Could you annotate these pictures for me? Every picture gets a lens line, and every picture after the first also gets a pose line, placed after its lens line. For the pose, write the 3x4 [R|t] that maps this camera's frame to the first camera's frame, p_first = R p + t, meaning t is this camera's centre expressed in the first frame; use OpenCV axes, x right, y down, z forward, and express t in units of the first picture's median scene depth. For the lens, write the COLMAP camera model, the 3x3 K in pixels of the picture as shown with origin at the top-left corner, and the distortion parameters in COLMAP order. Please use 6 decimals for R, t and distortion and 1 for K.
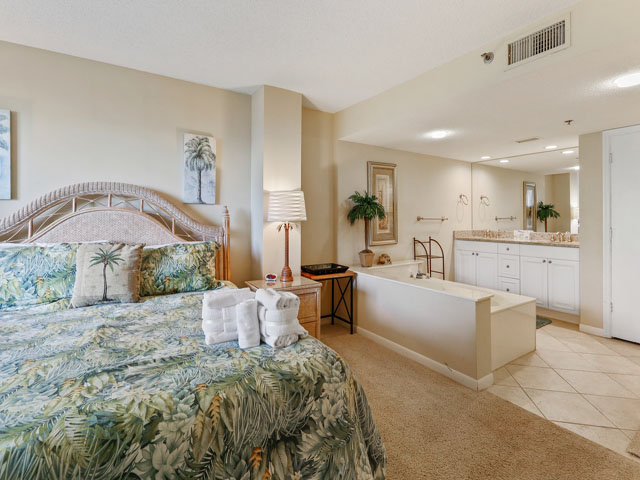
lens RADIAL K [[309.6, 0, 319.6], [0, 309.6, 216.3], [0, 0, 1]] dist [0.000472, 0.000366]
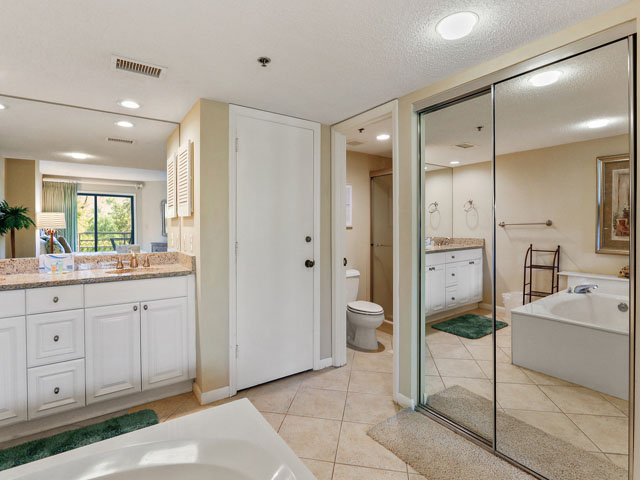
lens RADIAL K [[319.0, 0, 320.0], [0, 319.0, 240.0], [0, 0, 1]] dist [-0.001877, -0.000254]
pose [[-0.025420, -0.045049, 0.998661, 0.143850], [-0.002529, 0.998984, 0.044999, -0.001767], [-0.999674, -0.001382, -0.025508, 0.585736]]
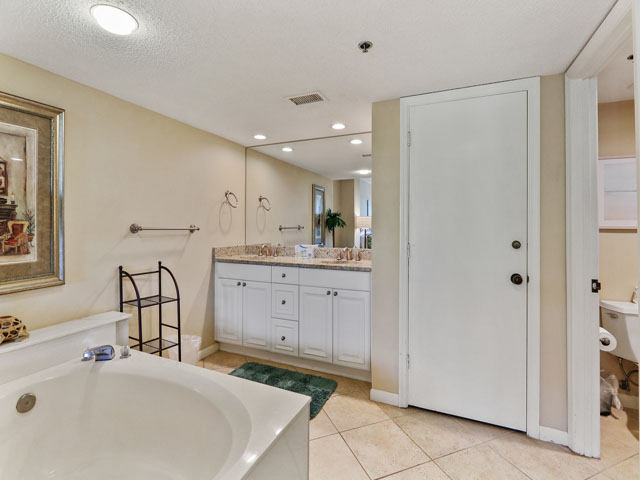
lens RADIAL K [[318.0, 0, 316.5], [0, 318.0, 231.2], [0, 0, 1]] dist [-0.003015, -0.000445]
pose [[0.840817, -0.004641, 0.541300, 0.287127], [-0.006348, 0.999810, 0.018433, -0.000392], [-0.541282, -0.018934, 0.840628, 0.380543]]
